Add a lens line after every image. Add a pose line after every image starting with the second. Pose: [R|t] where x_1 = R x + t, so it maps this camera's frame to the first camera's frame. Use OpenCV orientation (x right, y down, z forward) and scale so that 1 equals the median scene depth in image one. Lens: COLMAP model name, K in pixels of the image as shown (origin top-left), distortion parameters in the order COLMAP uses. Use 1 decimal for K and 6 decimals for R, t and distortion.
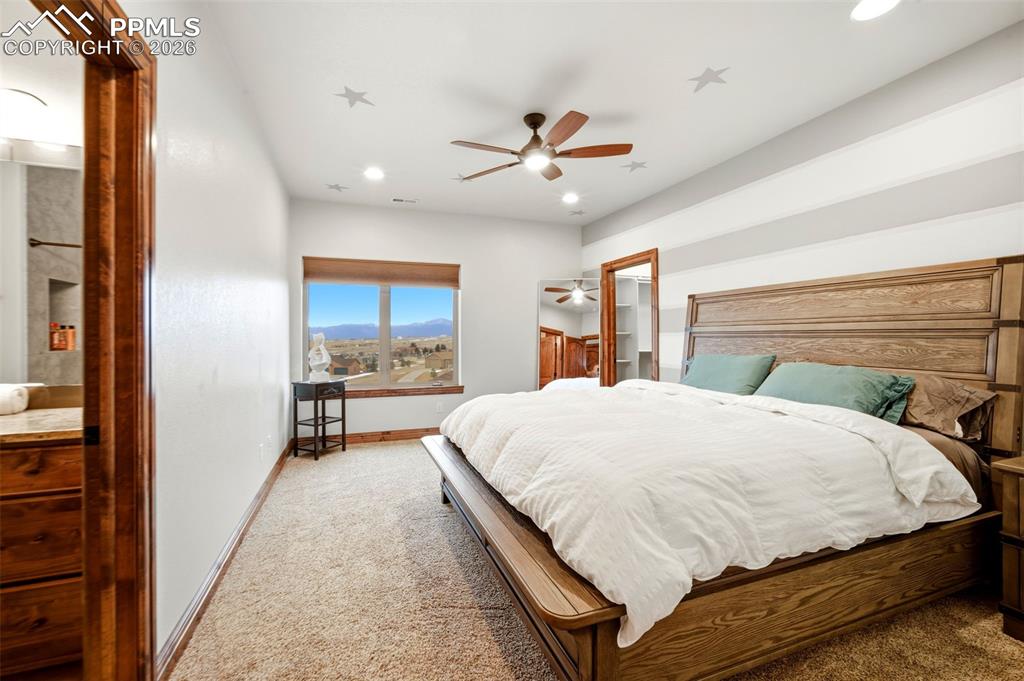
lens RADIAL K [[416.7, 0, 506.7], [0, 416.7, 338.2], [0, 0, 1]] dist [-0.010635, -0.000275]
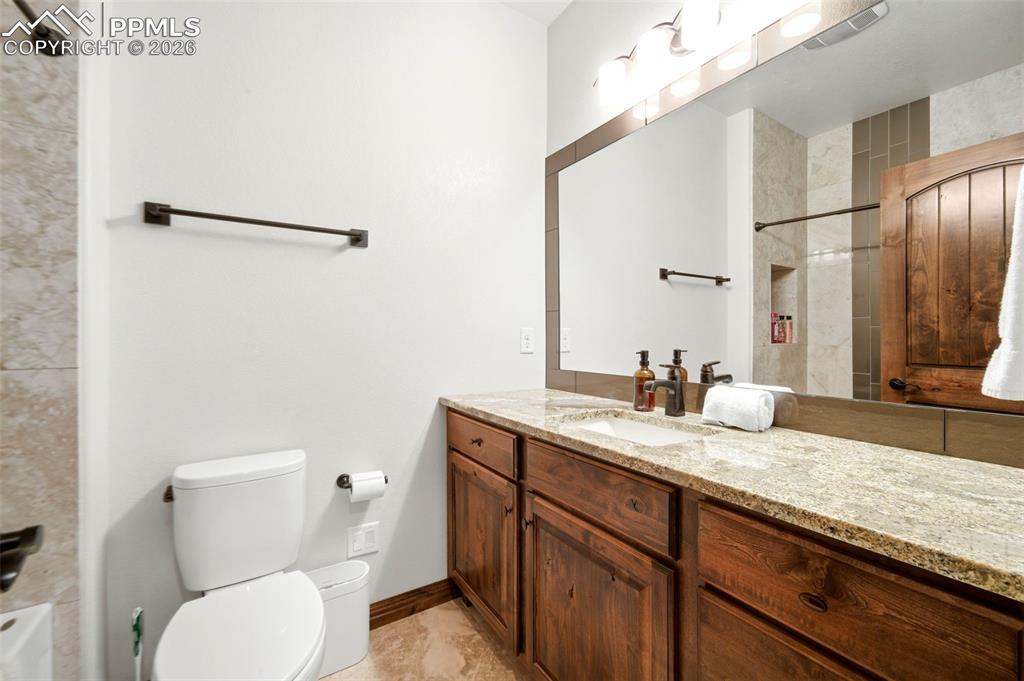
lens RADIAL K [[416.7, 0, 508.5], [0, 416.7, 337.0], [0, 0, 1]] dist [-0.010635, -0.000275]
pose [[0.202612, 0.006252, -0.979239, -0.341714], [-0.004029, 0.999976, 0.005551, 0.015010], [0.979251, 0.002820, 0.202633, 0.251698]]
